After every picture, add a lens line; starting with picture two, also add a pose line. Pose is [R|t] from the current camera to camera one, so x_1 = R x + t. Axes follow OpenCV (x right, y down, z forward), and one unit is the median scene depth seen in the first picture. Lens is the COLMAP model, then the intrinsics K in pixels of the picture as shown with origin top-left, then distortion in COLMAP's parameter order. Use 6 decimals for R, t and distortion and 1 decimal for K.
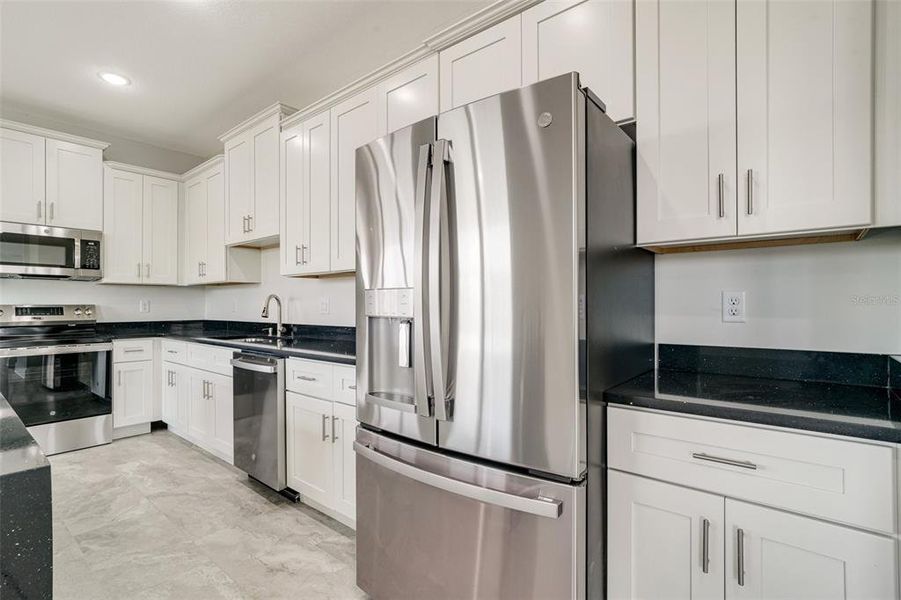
lens RADIAL K [[424.9, 0, 445.5], [0, 424.9, 305.2], [0, 0, 1]] dist [-0.016046, 0.000323]
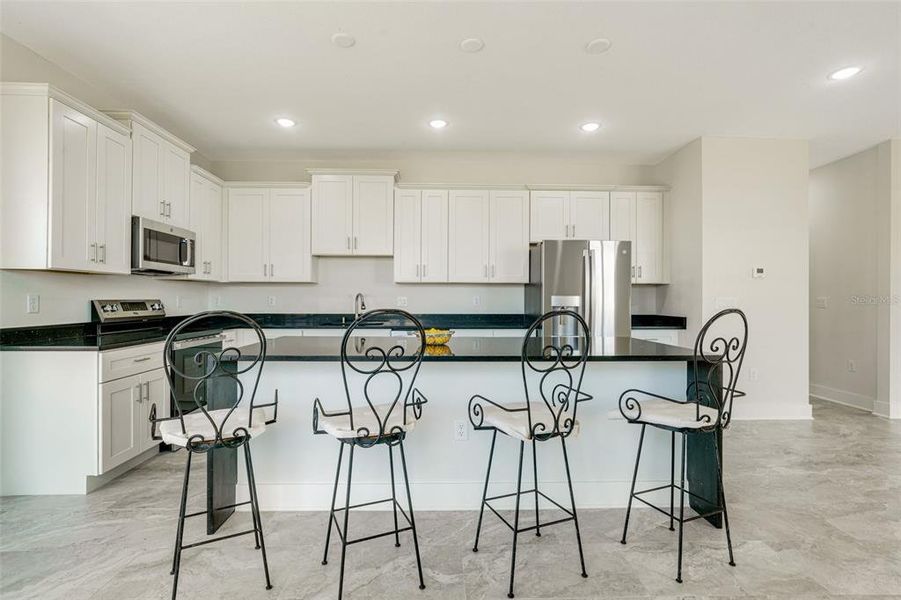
lens RADIAL K [[423.5, 0, 445.8], [0, 423.5, 293.8], [0, 0, 1]] dist [0.000437, 0.000745]
pose [[0.753357, 0.011844, 0.657505, -1.323942], [-0.006534, 0.999923, -0.010526, -0.011177], [-0.657579, 0.003634, 0.753377, -0.298374]]
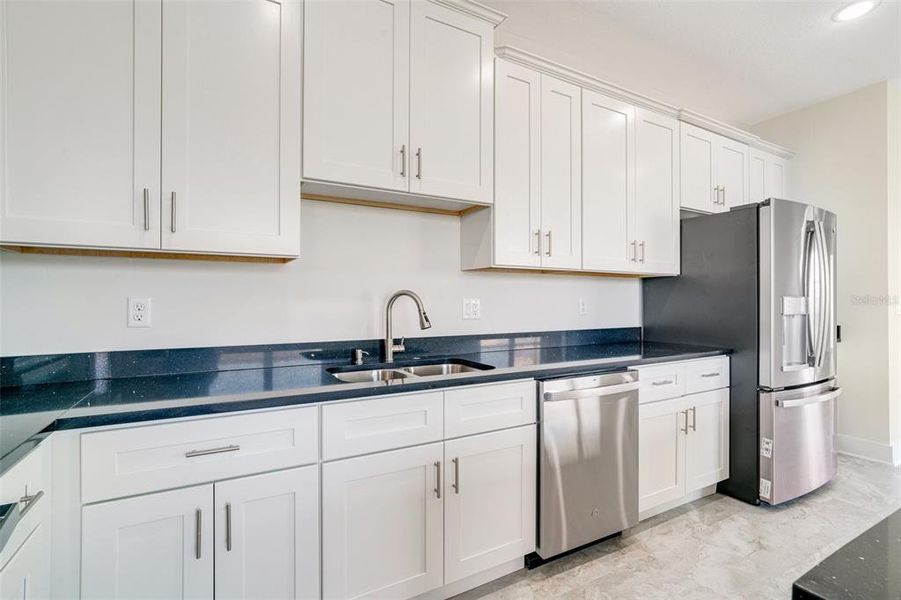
lens RADIAL K [[424.3, 0, 450.5], [0, 424.3, 300.0], [0, 0, 1]] dist [-0.000097, 0.000499]
pose [[0.350523, 0.004112, 0.936545, -1.107425], [-0.003059, 0.999990, -0.003246, -0.011201], [-0.936549, -0.001727, 0.350532, 0.869925]]
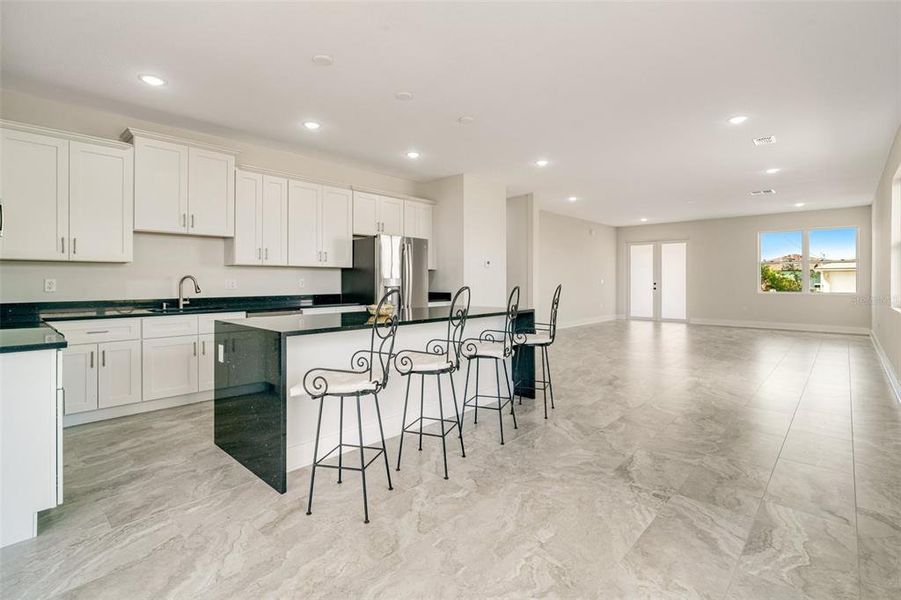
lens RADIAL K [[425.6, 0, 444.4], [0, 425.6, 280.4], [0, 0, 1]] dist [-0.002810, 0.000079]
pose [[0.066262, 0.004405, 0.997793, -1.944496], [0.001796, 0.999988, -0.004534, -0.003454], [-0.997801, 0.002092, 0.066253, 0.165523]]
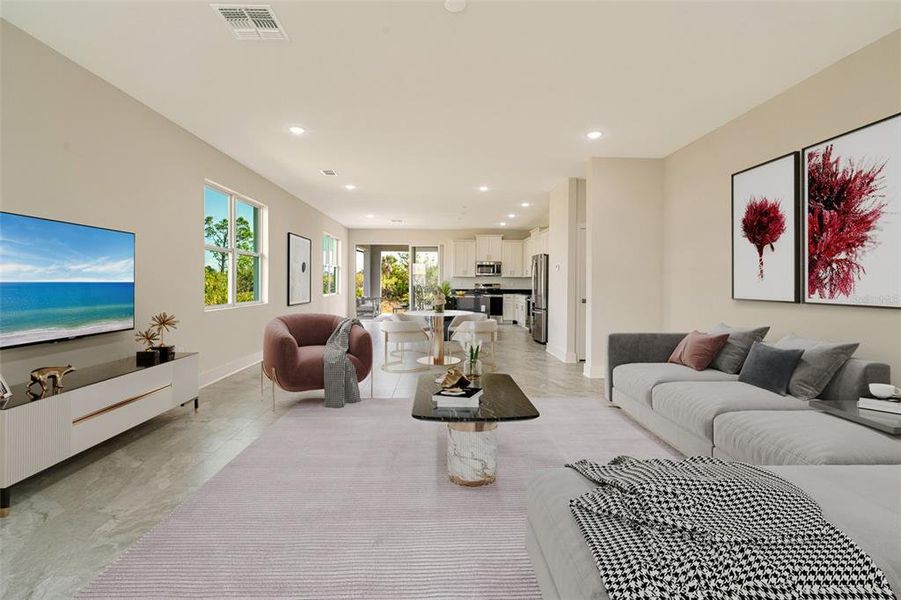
lens RADIAL K [[426.9, 0, 445.6], [0, 426.9, 300.7], [0, 0, 1]] dist [-0.002526, 0.000266]
pose [[0.656371, 0.038806, -0.753440, 1.847715], [-0.006657, 0.998935, 0.045651, -0.023145], [0.754409, -0.024948, 0.655930, -1.986608]]
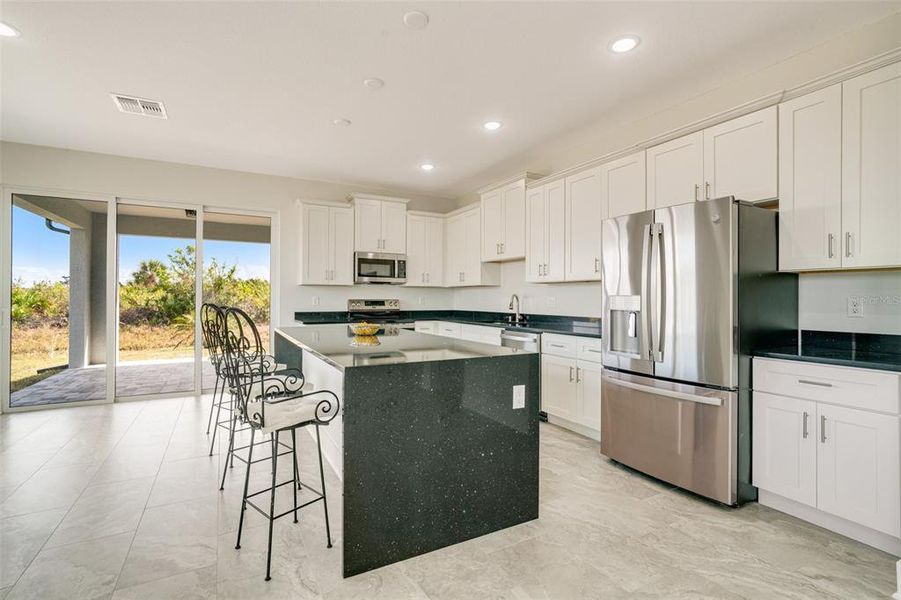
lens RADIAL K [[419.4, 0, 445.9], [0, 419.4, 295.9], [0, 0, 1]] dist [-0.007976, -0.000002]
pose [[0.927282, 0.004855, -0.374332, -0.089814], [-0.006997, 0.999966, -0.004363, -0.012439], [0.374298, 0.006665, 0.927284, -0.562459]]
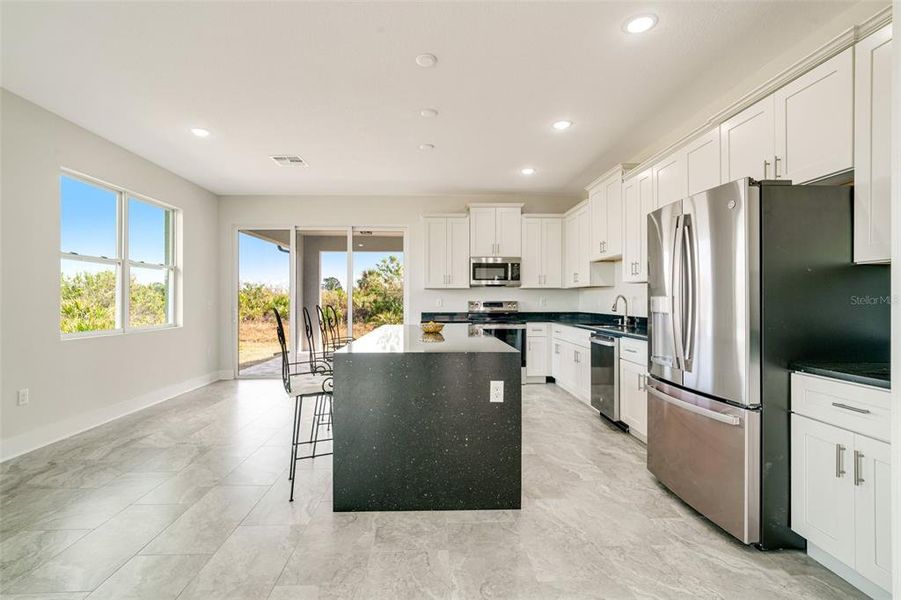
lens RADIAL K [[425.8, 0, 444.5], [0, 425.8, 298.3], [0, 0, 1]] dist [-0.002572, 0.000740]
pose [[0.664053, 0.000060, -0.747685, 0.305786], [-0.000726, 1.000000, -0.000564, -0.015519], [0.747685, 0.000917, 0.664053, -0.437646]]
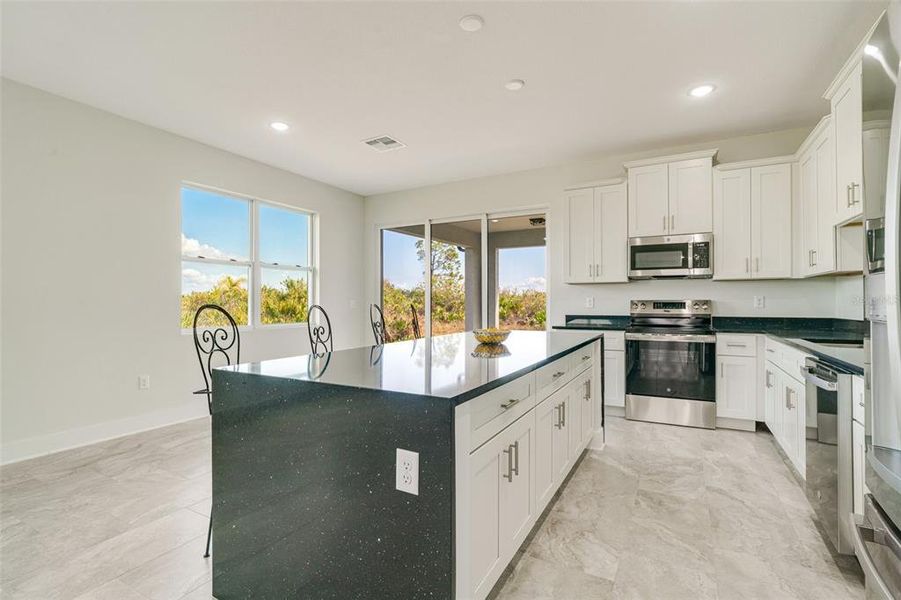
lens RADIAL K [[426.9, 0, 445.6], [0, 426.9, 300.7], [0, 0, 1]] dist [-0.002526, 0.000266]
pose [[0.187524, 0.000694, -0.982260, 0.171076], [0.001766, 0.999998, 0.001044, -0.002380], [0.982258, -0.001931, 0.187522, 0.153475]]
